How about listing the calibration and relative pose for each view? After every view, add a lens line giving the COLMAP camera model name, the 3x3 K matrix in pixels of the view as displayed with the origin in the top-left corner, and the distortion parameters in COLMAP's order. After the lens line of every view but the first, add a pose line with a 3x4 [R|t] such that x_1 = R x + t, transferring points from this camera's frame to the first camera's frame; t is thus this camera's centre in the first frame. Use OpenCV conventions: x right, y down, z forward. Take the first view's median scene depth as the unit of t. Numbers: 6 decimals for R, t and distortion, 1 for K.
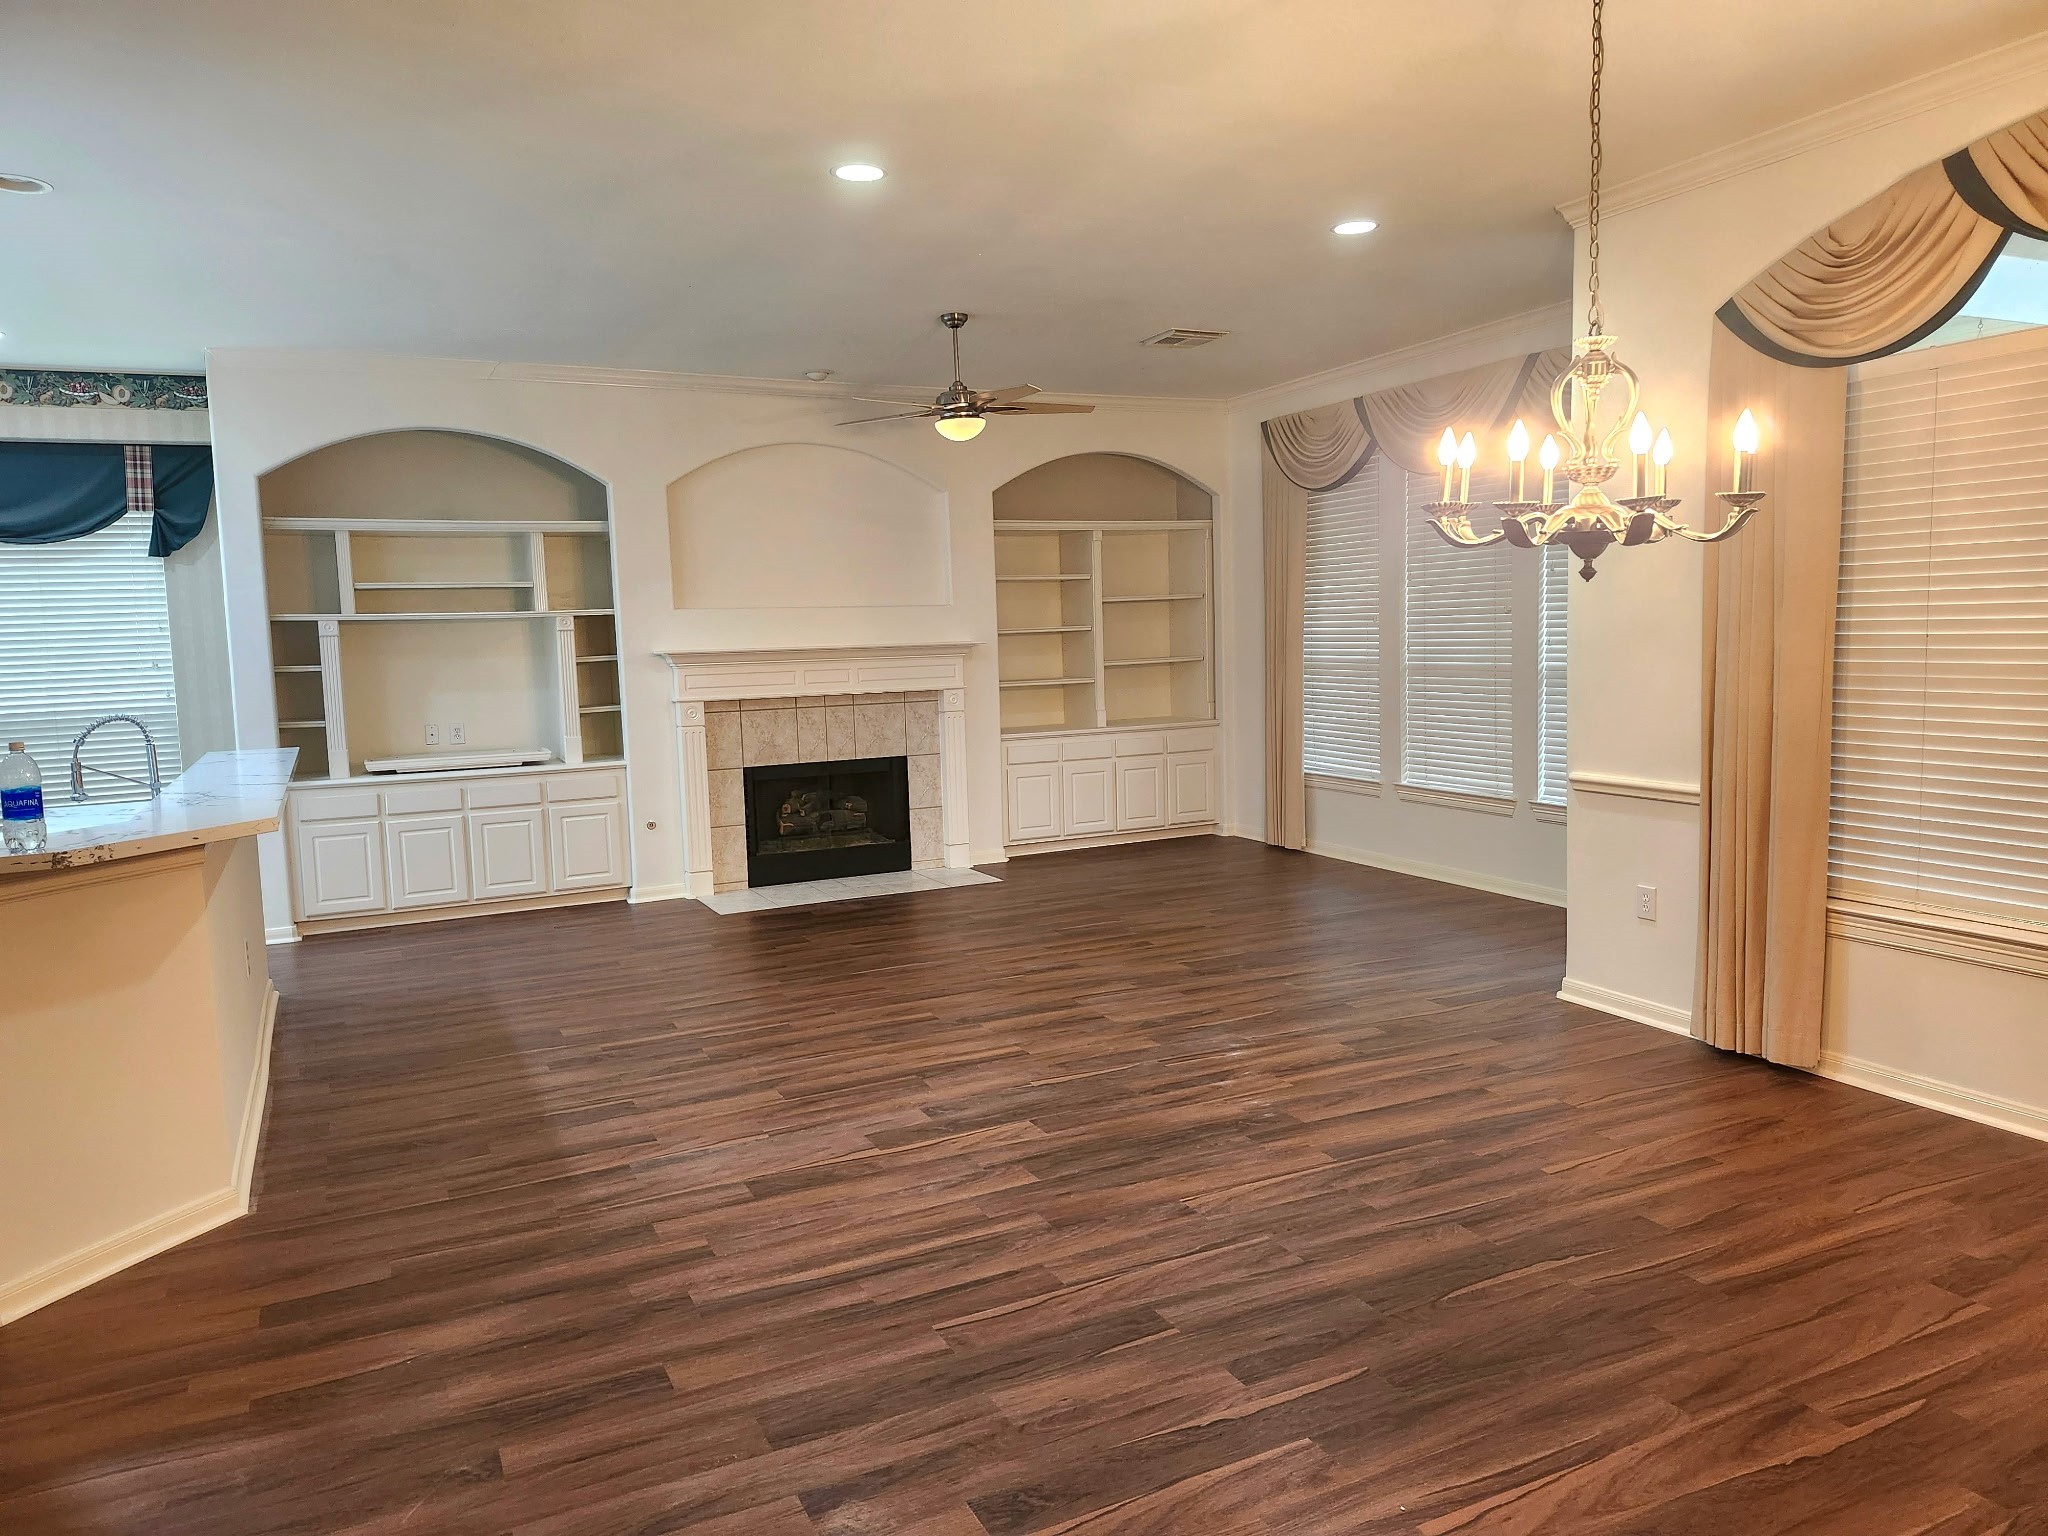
lens RADIAL K [[1432.7, 0, 1013.3], [0, 1432.7, 772.4], [0, 0, 1]] dist [0.030758, -0.011840]
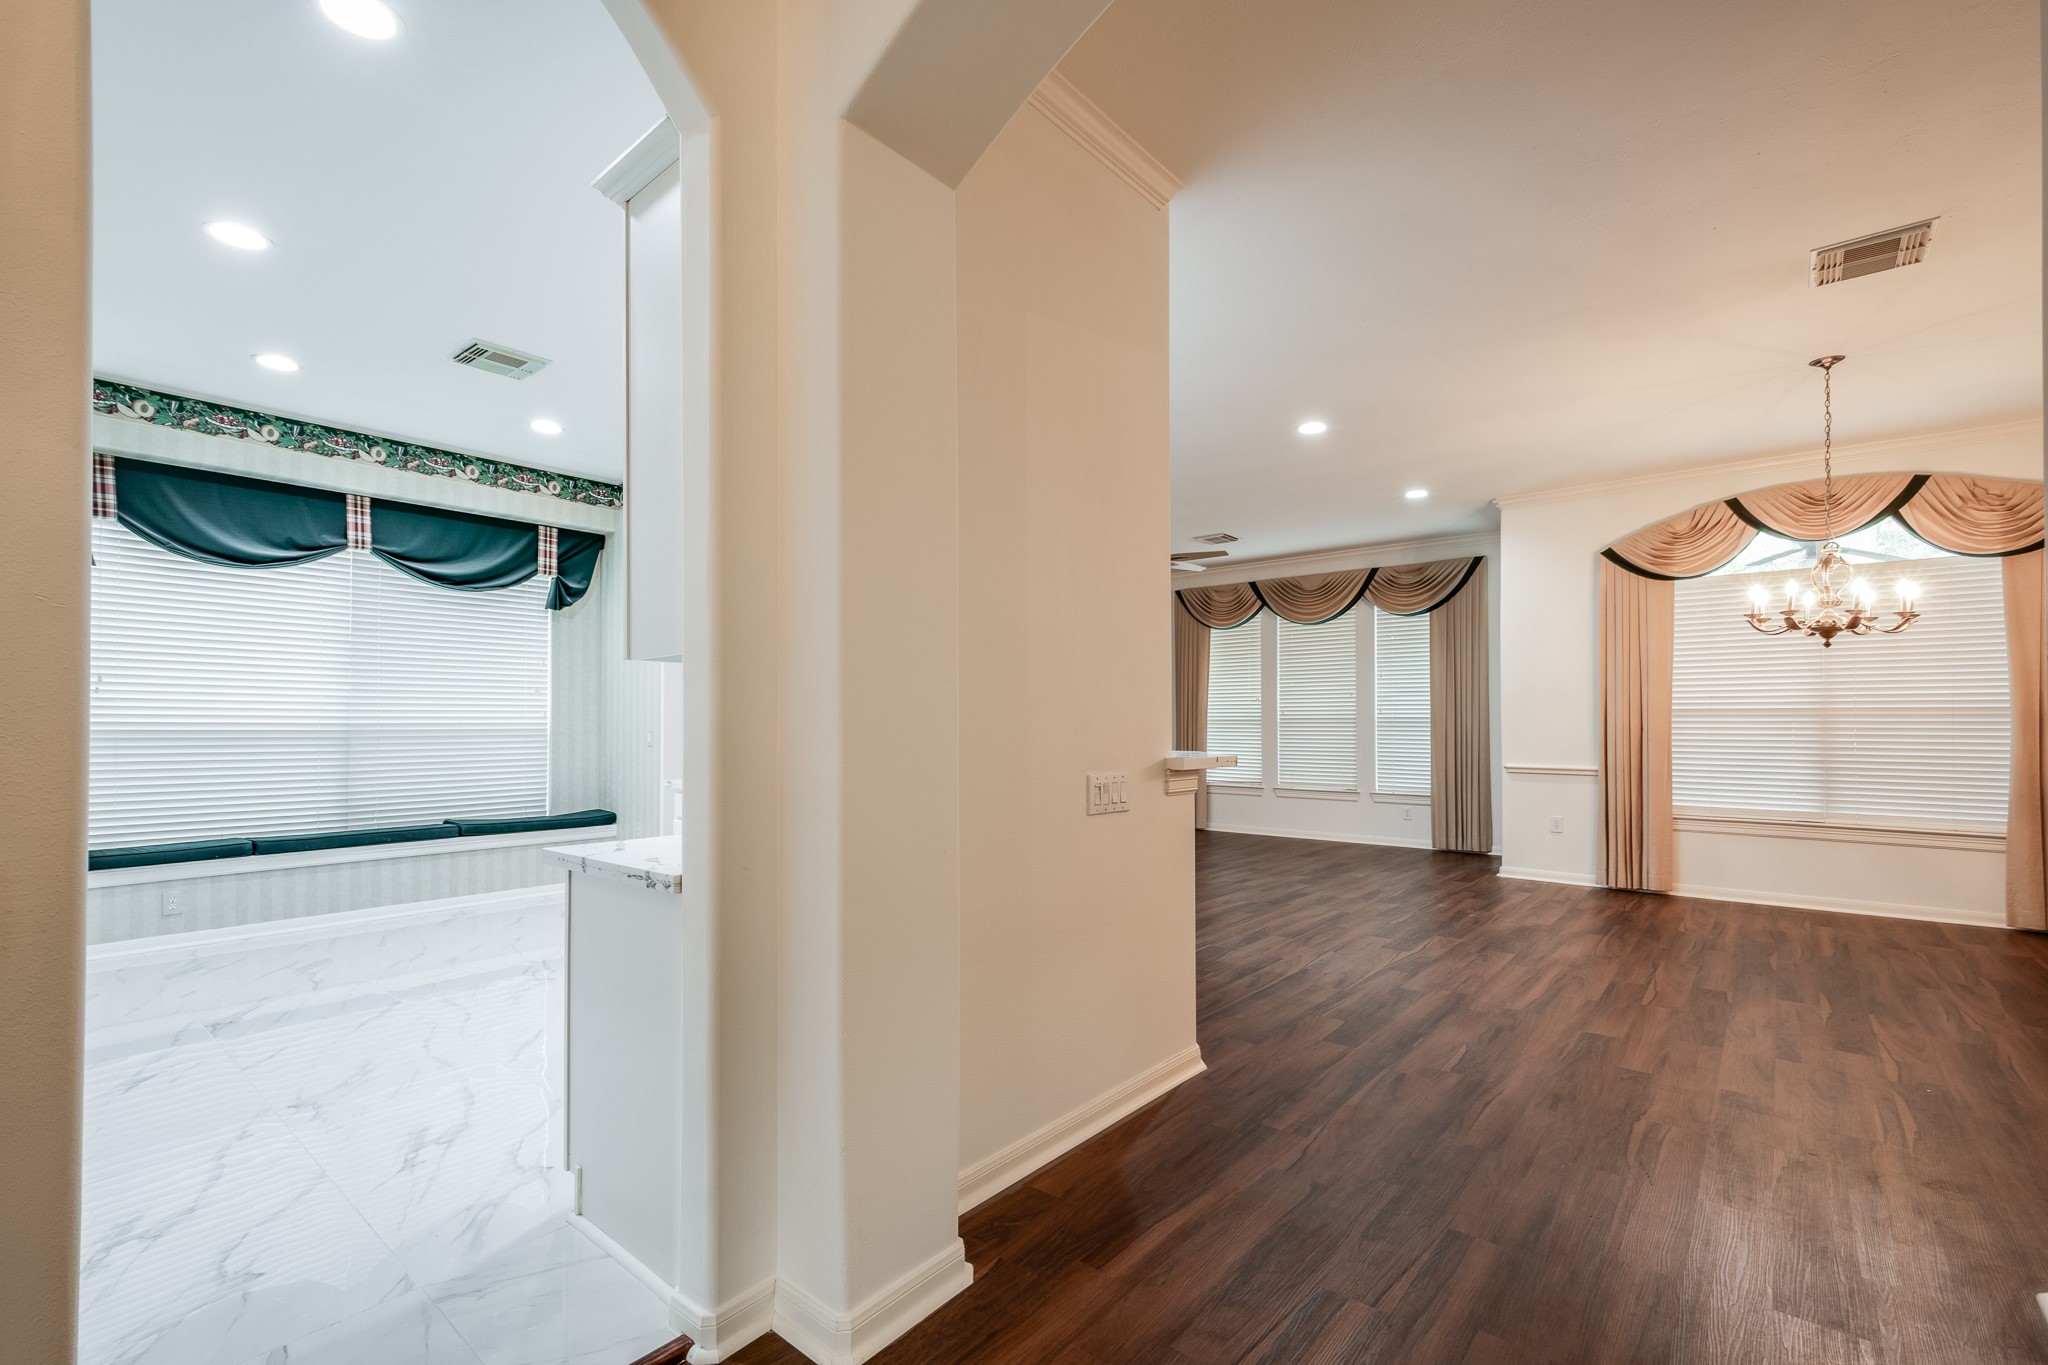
lens RADIAL K [[902.7, 0, 1036.5], [0, 902.7, 729.4], [0, 0, 1]] dist [0.004435, -0.001455]
pose [[0.908114, 0.029824, 0.417659, -0.869922], [0.014823, 0.994545, -0.103248, 0.084628], [-0.418460, 0.099952, 0.902718, 0.129109]]
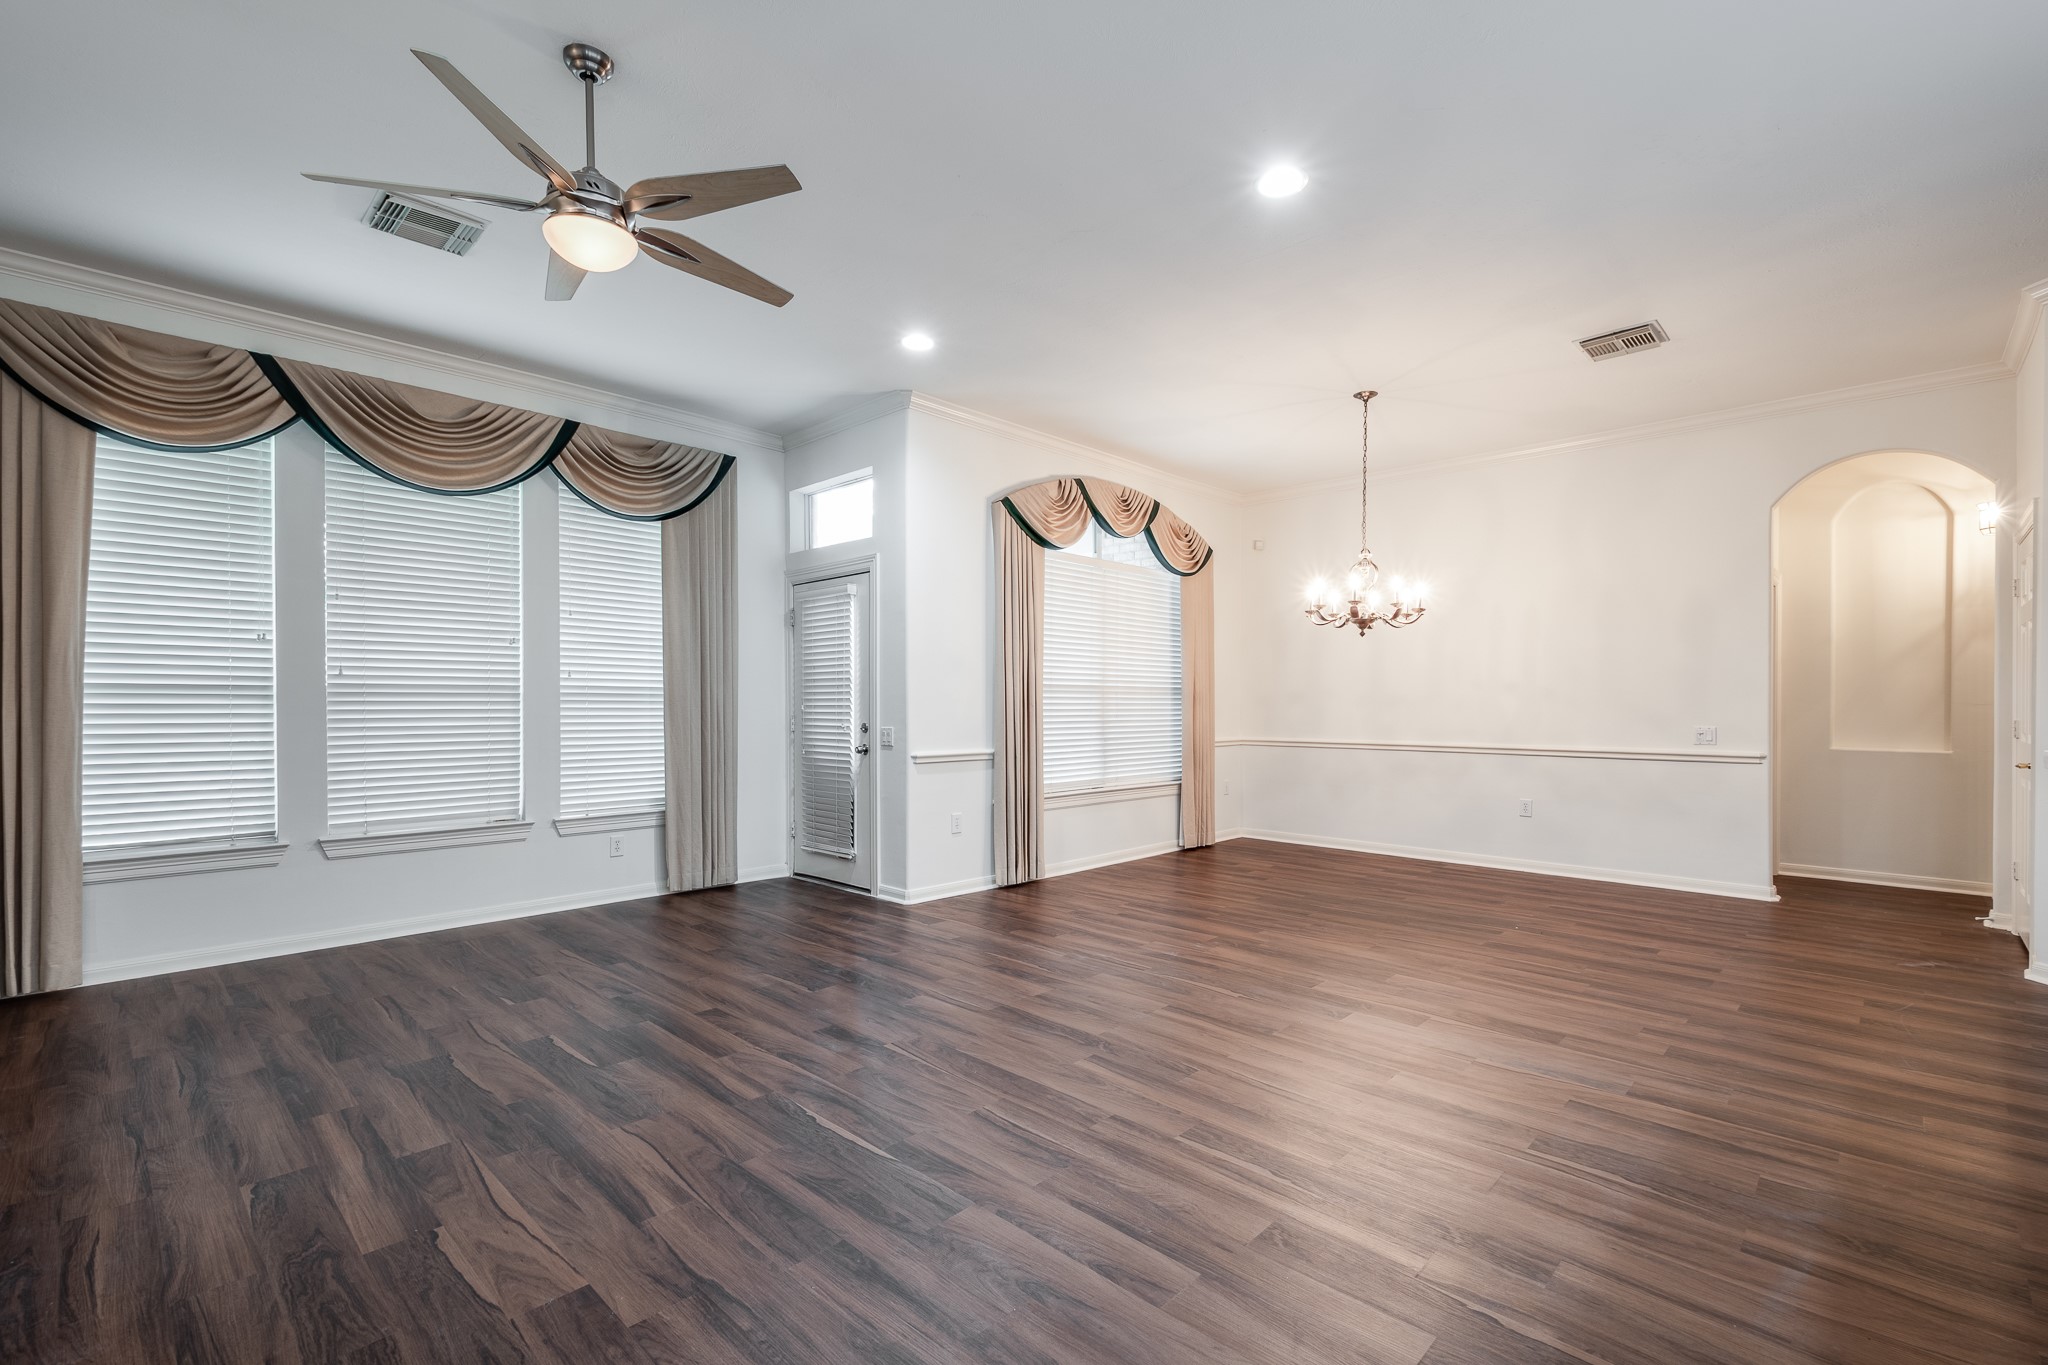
lens RADIAL K [[902.7, 0, 1033.8], [0, 902.7, 706.9], [0, 0, 1]] dist [0.004435, -0.001455]
pose [[-0.358889, 0.024831, 0.933050, -0.636252], [0.105938, 0.994270, 0.014288, -0.055160], [-0.927349, 0.103973, -0.359463, 1.393010]]
